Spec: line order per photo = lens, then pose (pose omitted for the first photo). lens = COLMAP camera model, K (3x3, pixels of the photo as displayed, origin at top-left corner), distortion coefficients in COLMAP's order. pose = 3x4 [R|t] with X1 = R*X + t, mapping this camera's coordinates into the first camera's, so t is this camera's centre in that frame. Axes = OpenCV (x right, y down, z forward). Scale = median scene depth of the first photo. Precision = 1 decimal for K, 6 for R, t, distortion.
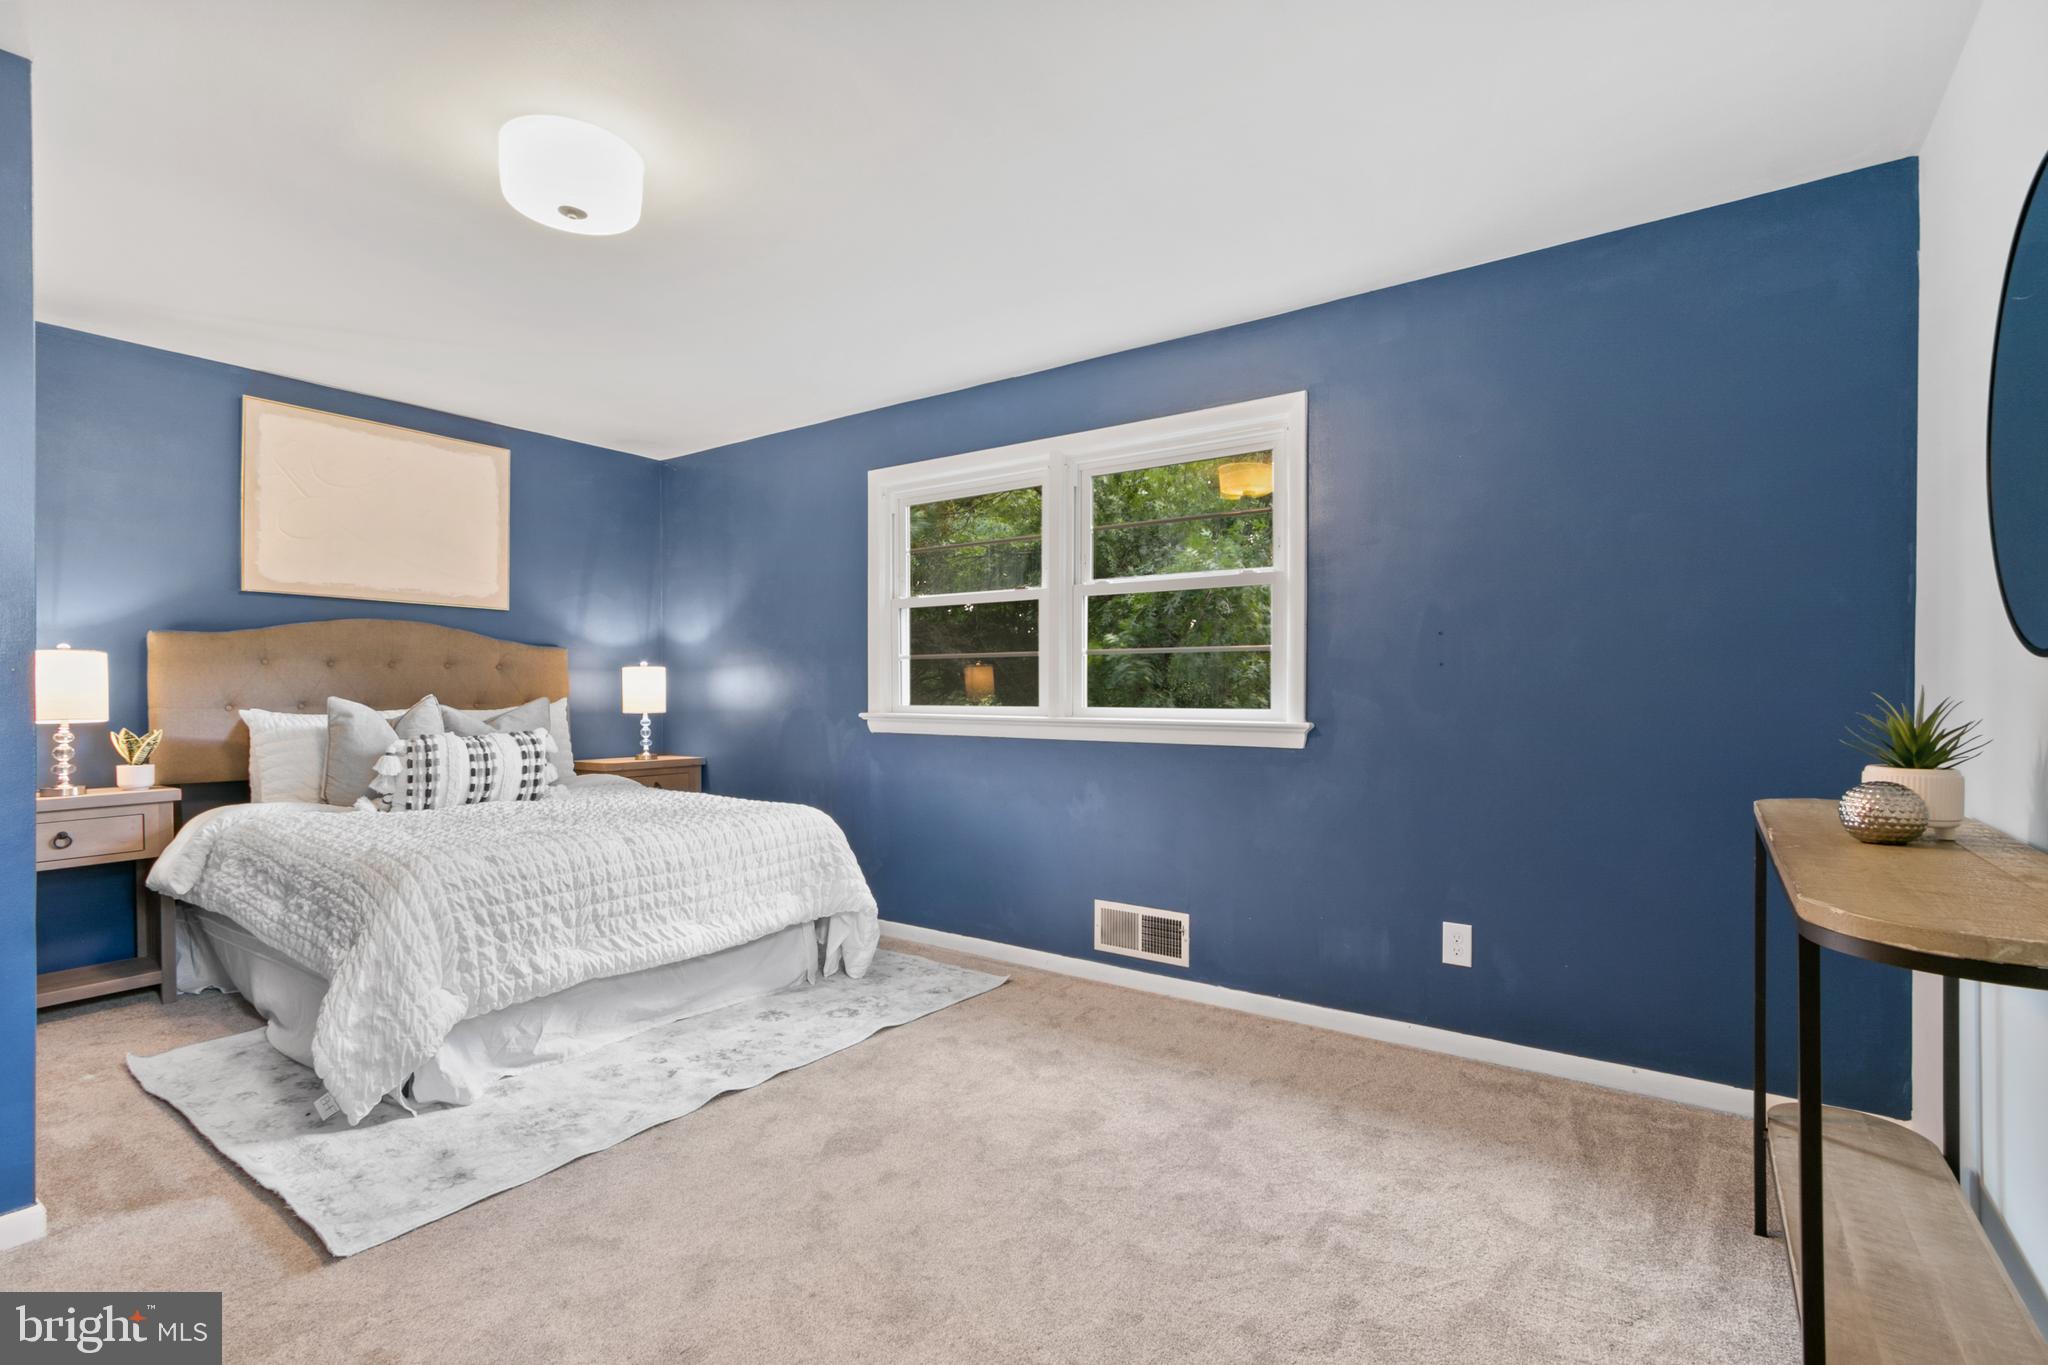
lens RADIAL K [[943.5, 0, 1018.0], [0, 943.5, 697.4], [0, 0, 1]] dist [-0.001771, 0.000185]
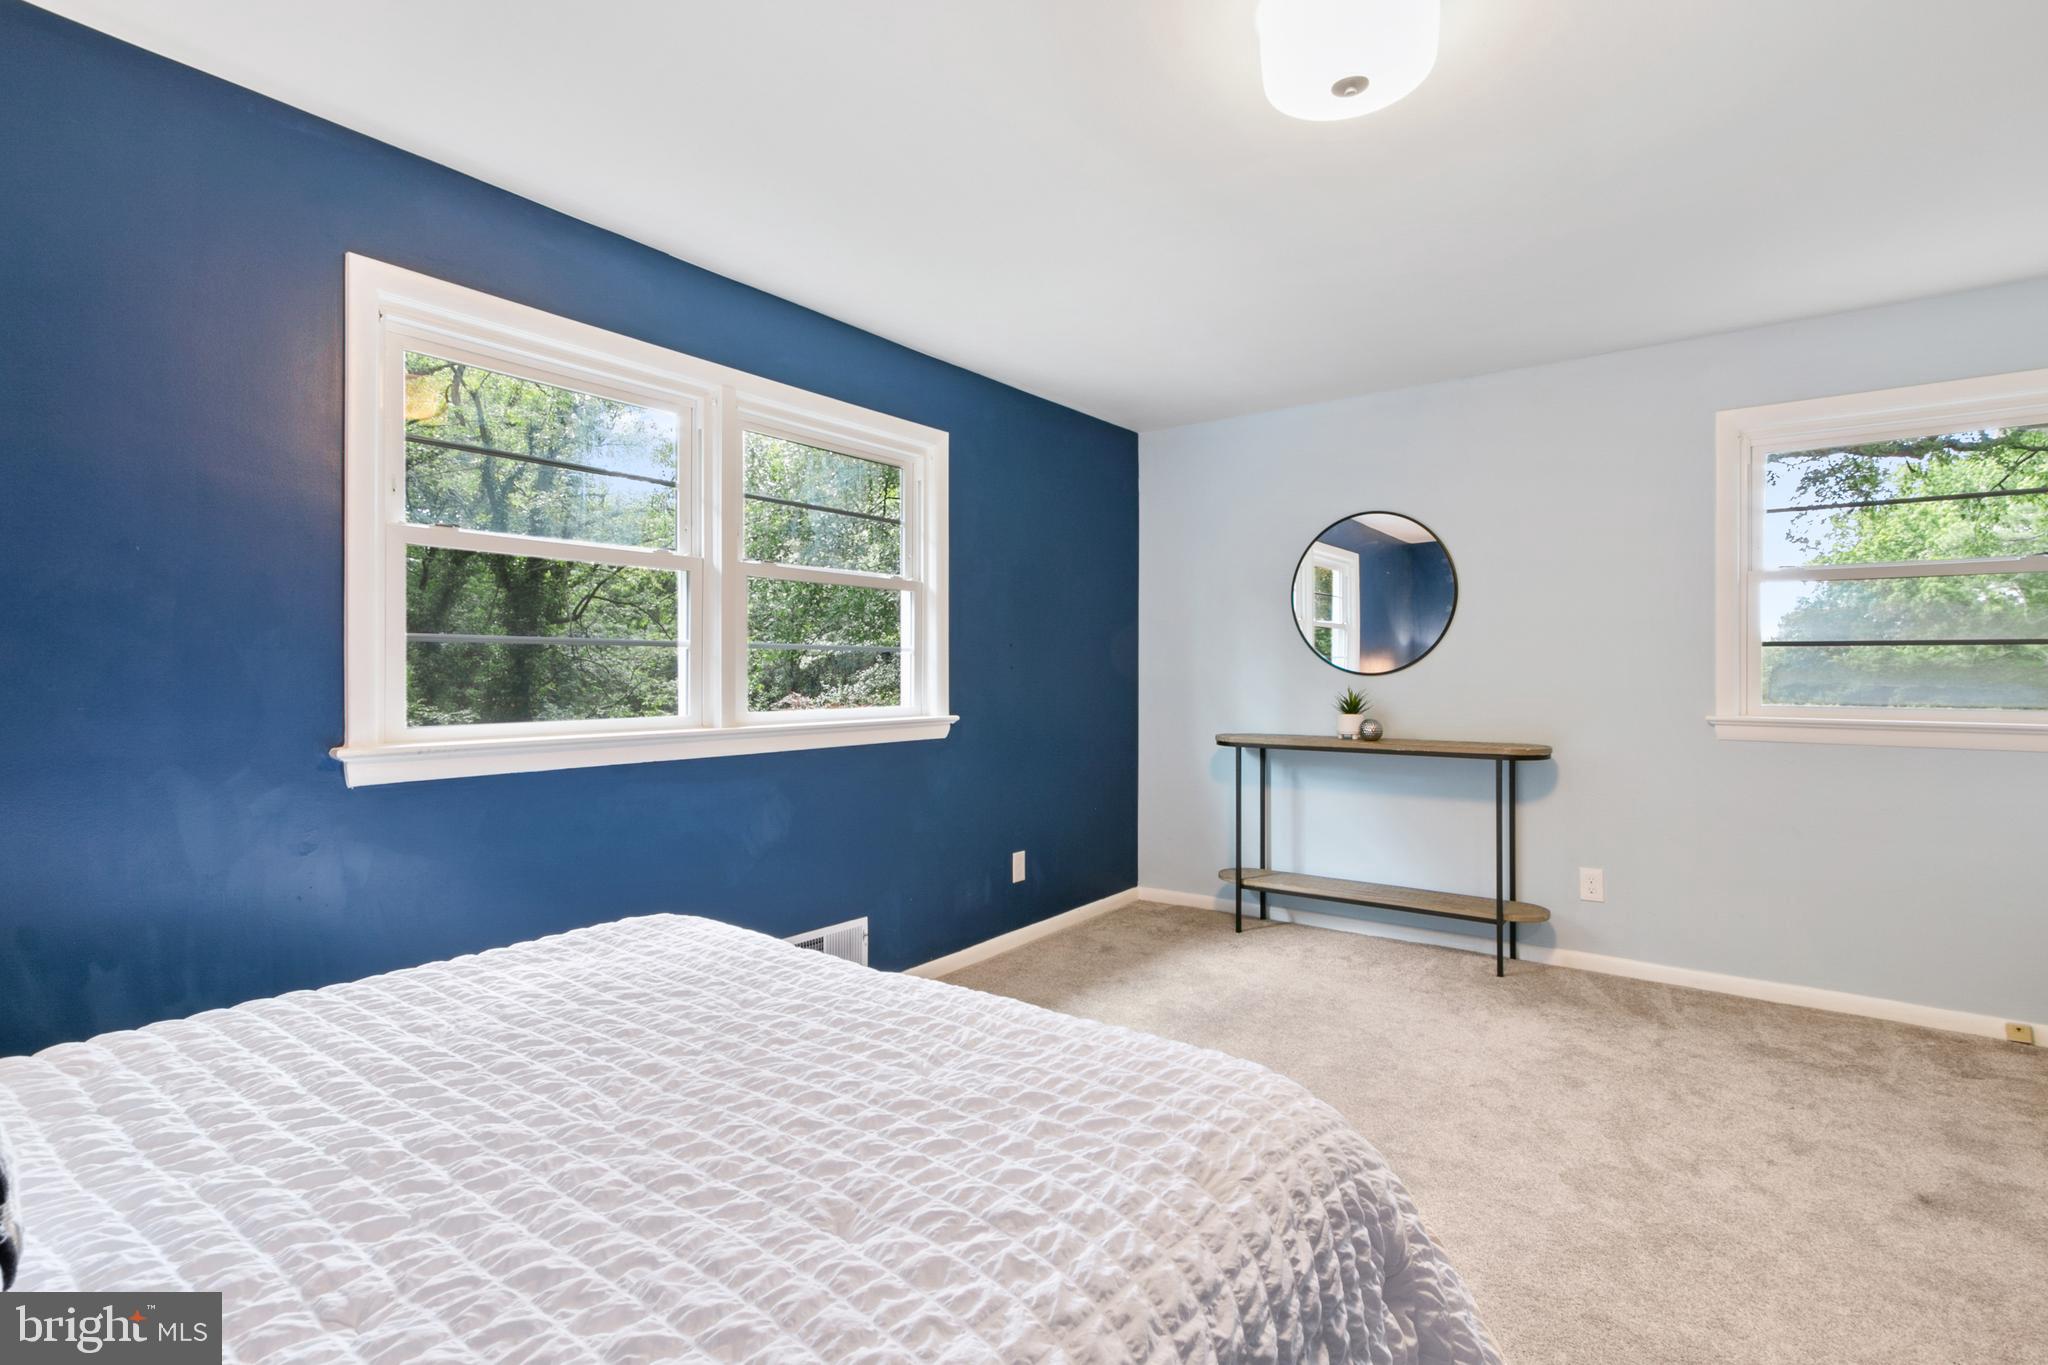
lens RADIAL K [[955.4, 0, 1028.5], [0, 955.4, 670.8], [0, 0, 1]] dist [0.004553, 0.000899]
pose [[0.014365, -0.001290, 0.999896, -0.801184], [0.003495, 0.999993, 0.001240, -0.027658], [-0.999891, 0.003477, 0.014370, 0.799916]]
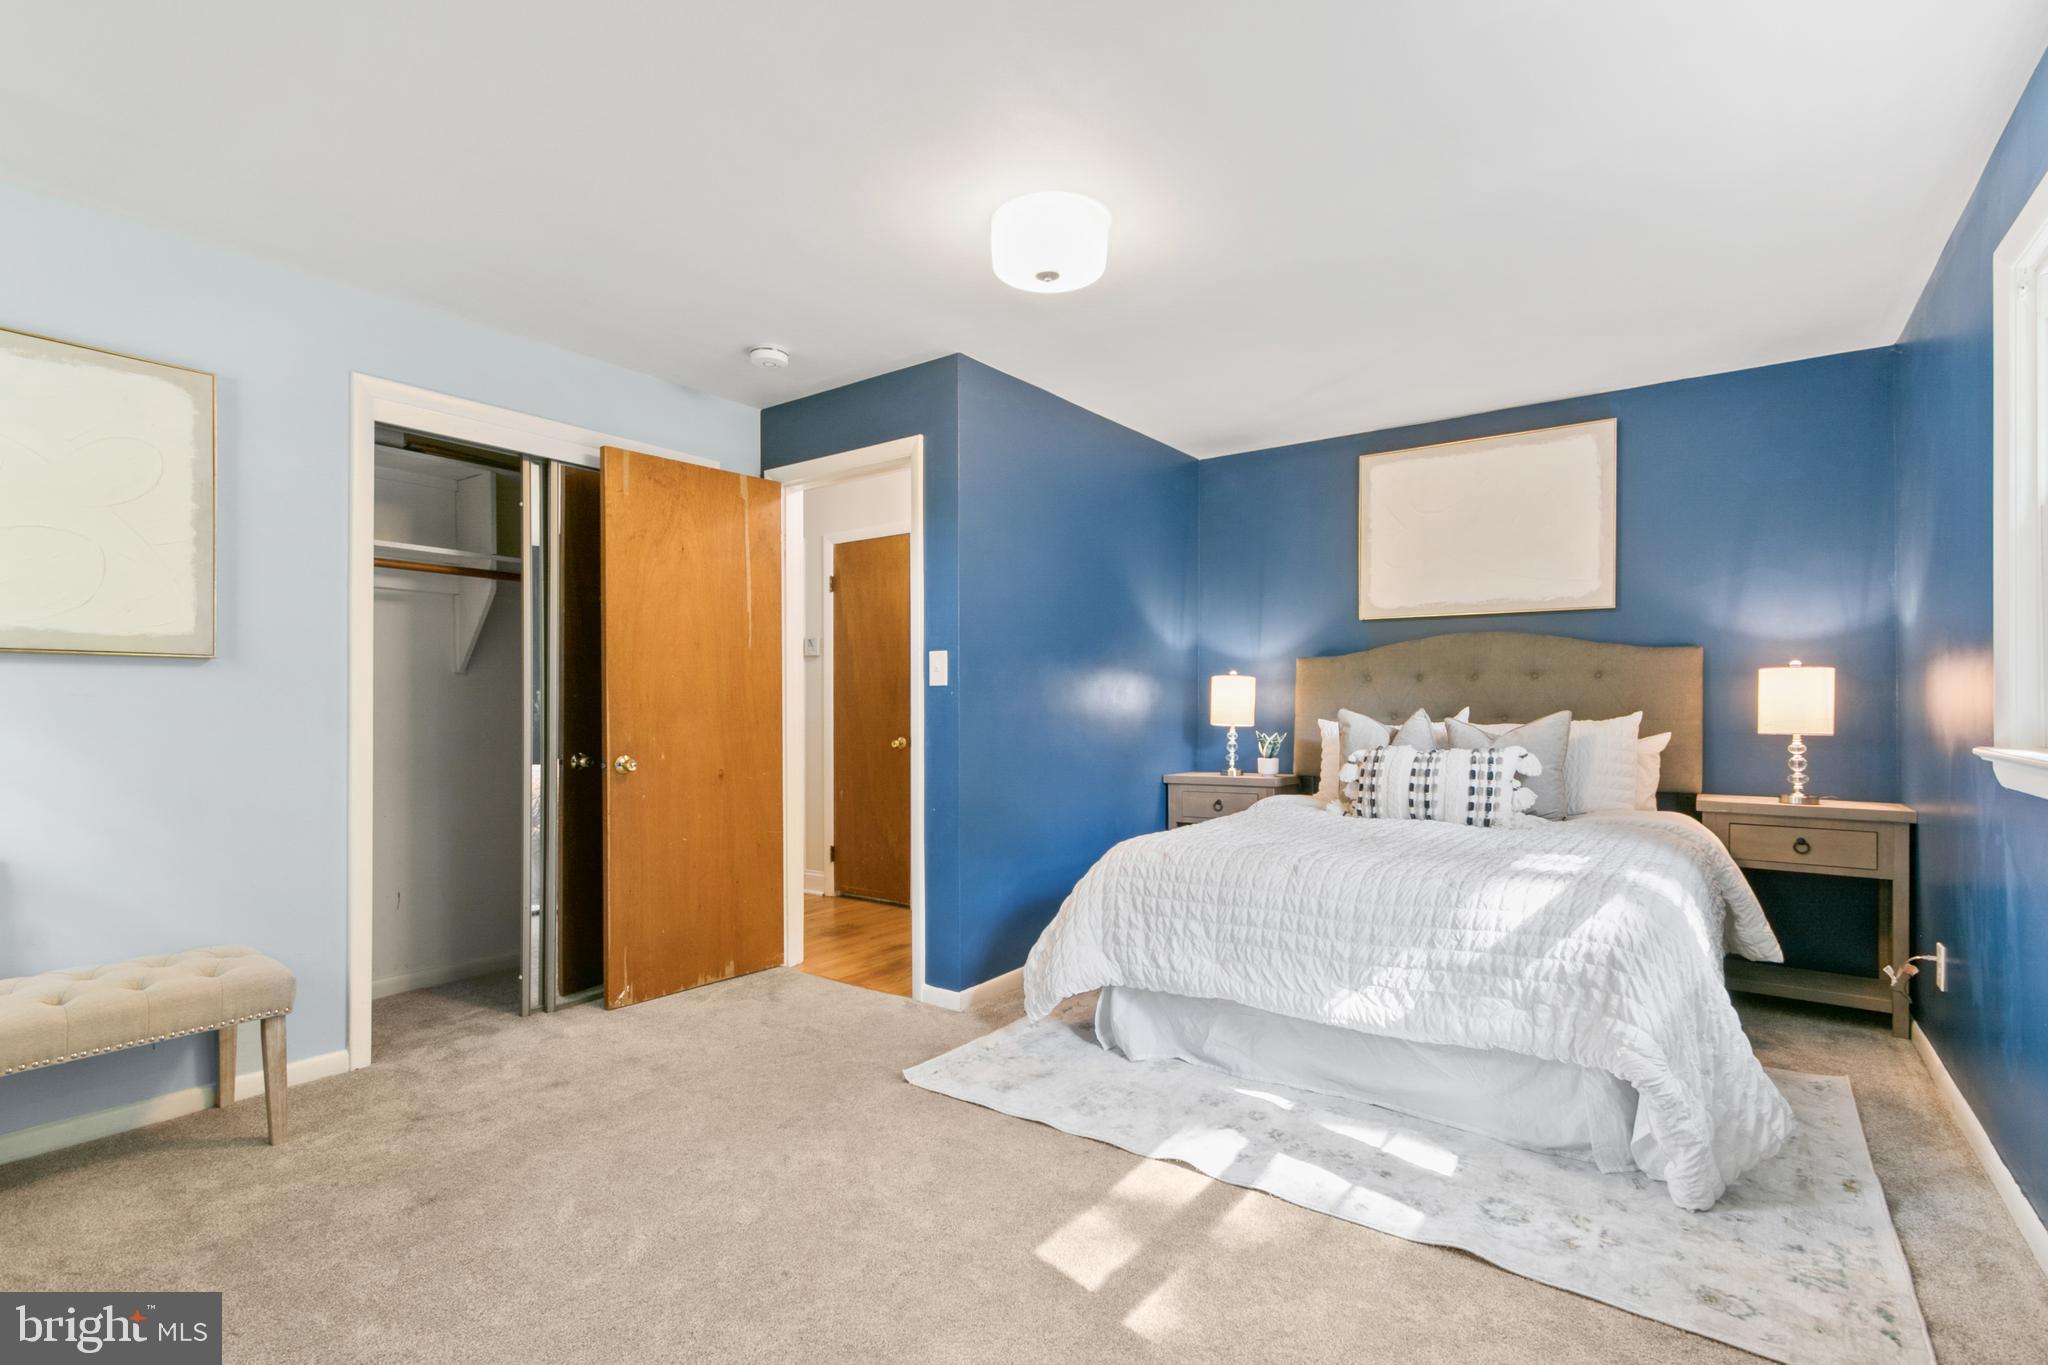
lens RADIAL K [[941.1, 0, 1026.8], [0, 941.1, 722.9], [0, 0, 1]] dist [-0.015550, 0.000136]
pose [[-0.005581, 0.016261, -0.999852, 0.400120], [-0.005041, 0.999855, 0.016289, -0.000337], [0.999972, 0.005131, -0.005498, 0.630606]]
